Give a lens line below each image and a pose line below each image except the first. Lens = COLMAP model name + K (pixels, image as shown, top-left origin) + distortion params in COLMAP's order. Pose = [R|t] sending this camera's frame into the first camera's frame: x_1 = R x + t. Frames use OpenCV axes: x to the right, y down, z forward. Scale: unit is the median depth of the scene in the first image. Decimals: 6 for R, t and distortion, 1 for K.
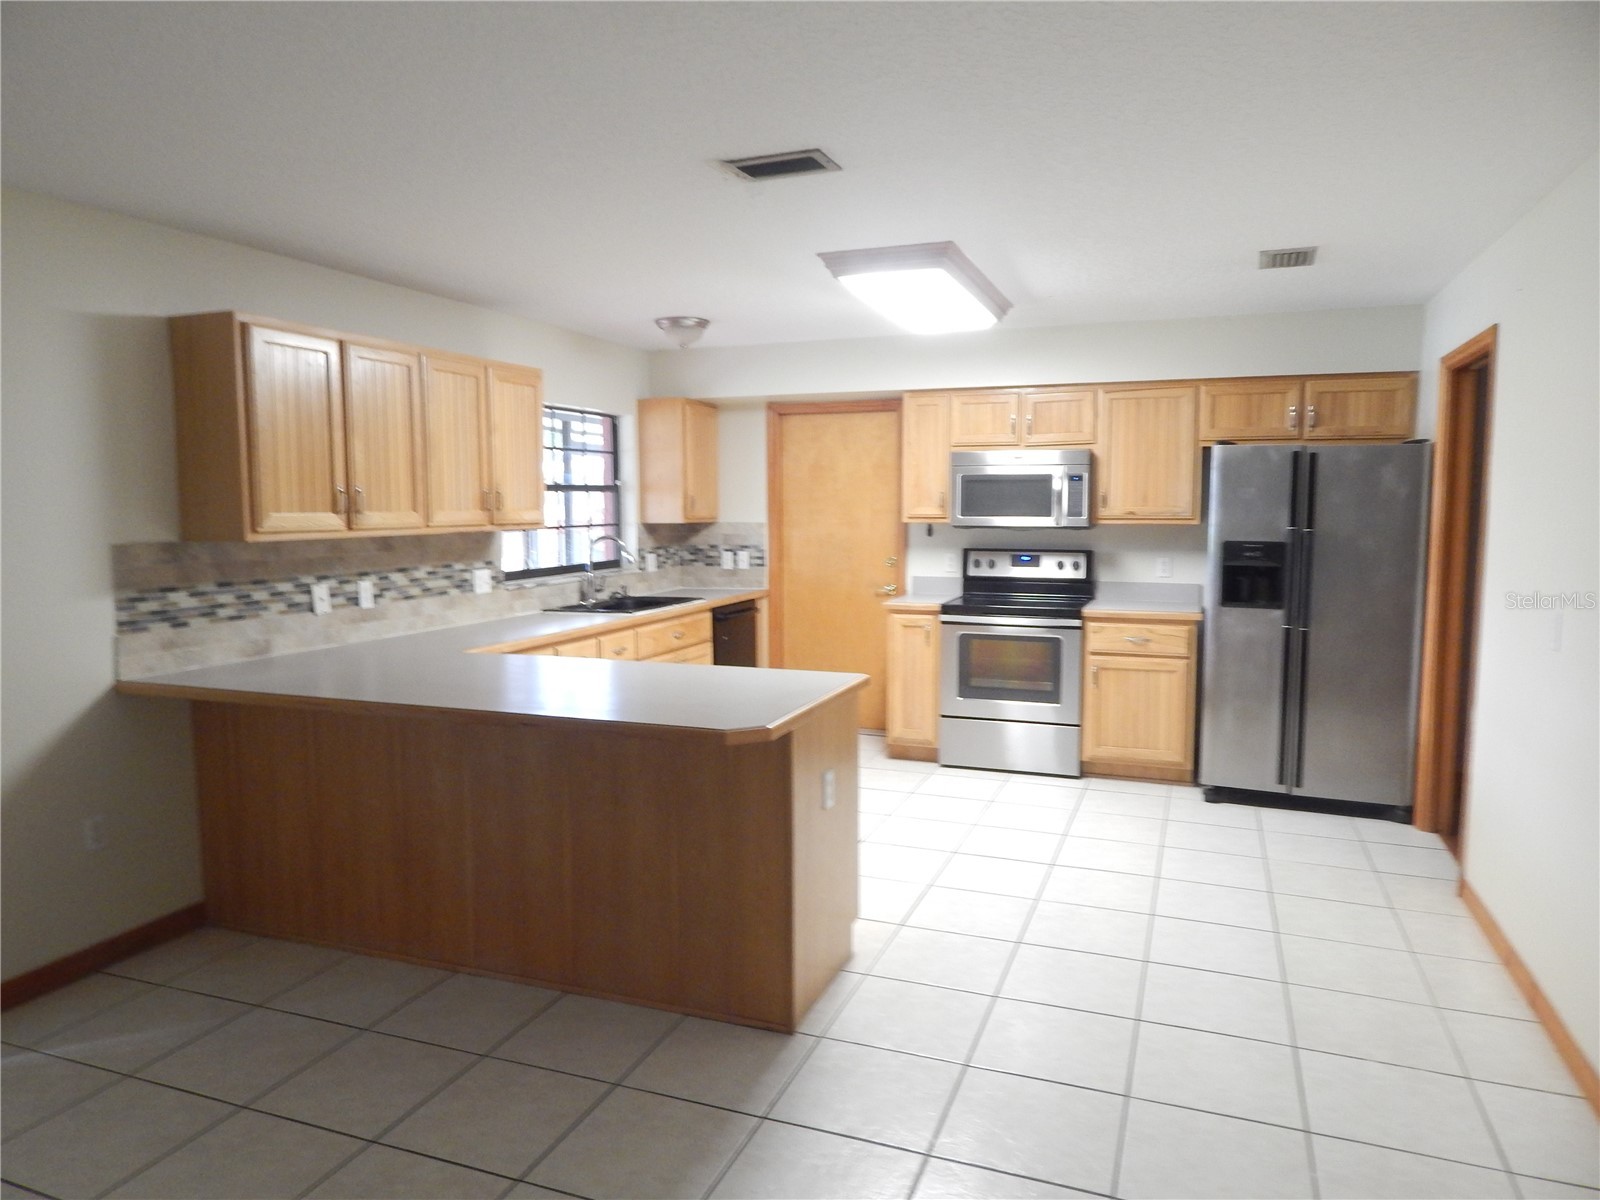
lens RADIAL K [[1067.1, 0, 798.7], [0, 1067.1, 601.2], [0, 0, 1]] dist [0.002008, -0.000802]
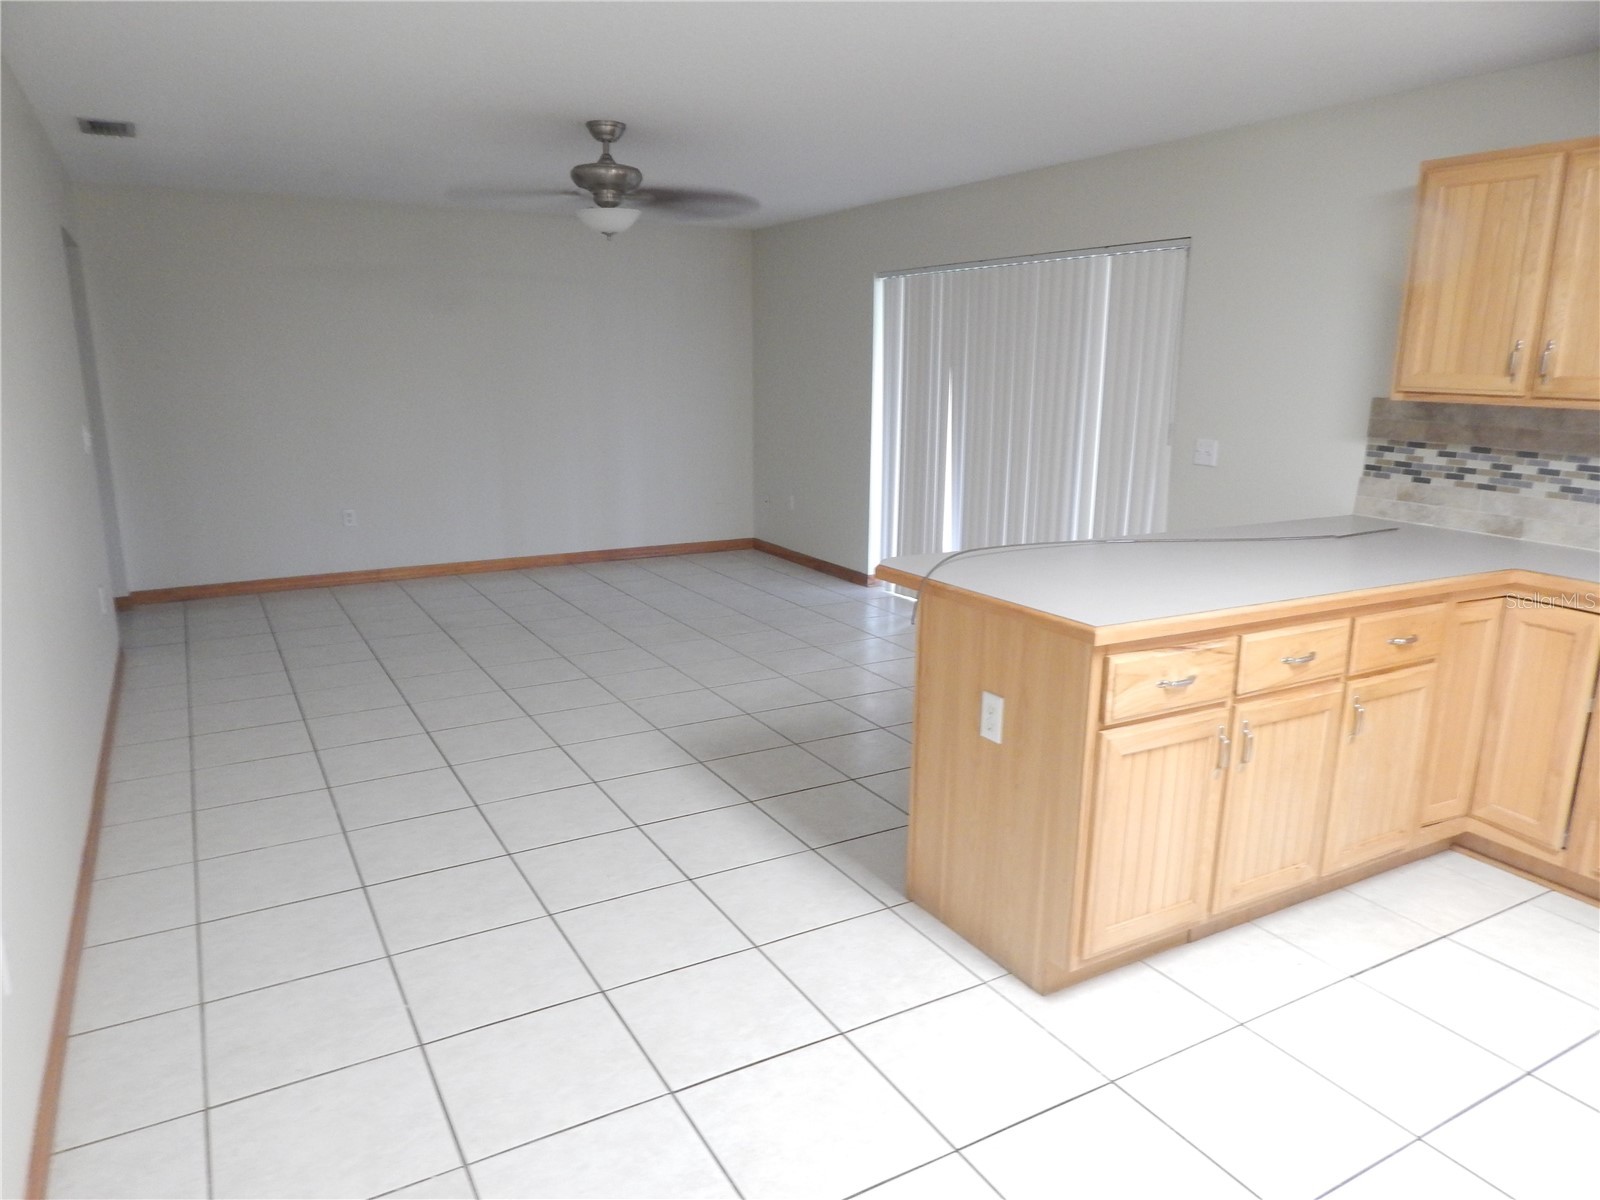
lens RADIAL K [[1067.1, 0, 799.3], [0, 1067.1, 601.4], [0, 0, 1]] dist [0.002008, -0.000802]
pose [[-0.635444, 0.174215, -0.752236, 0.604258], [-0.081637, 0.953596, 0.289811, -0.116033], [0.767819, 0.245569, -0.591735, 1.159018]]
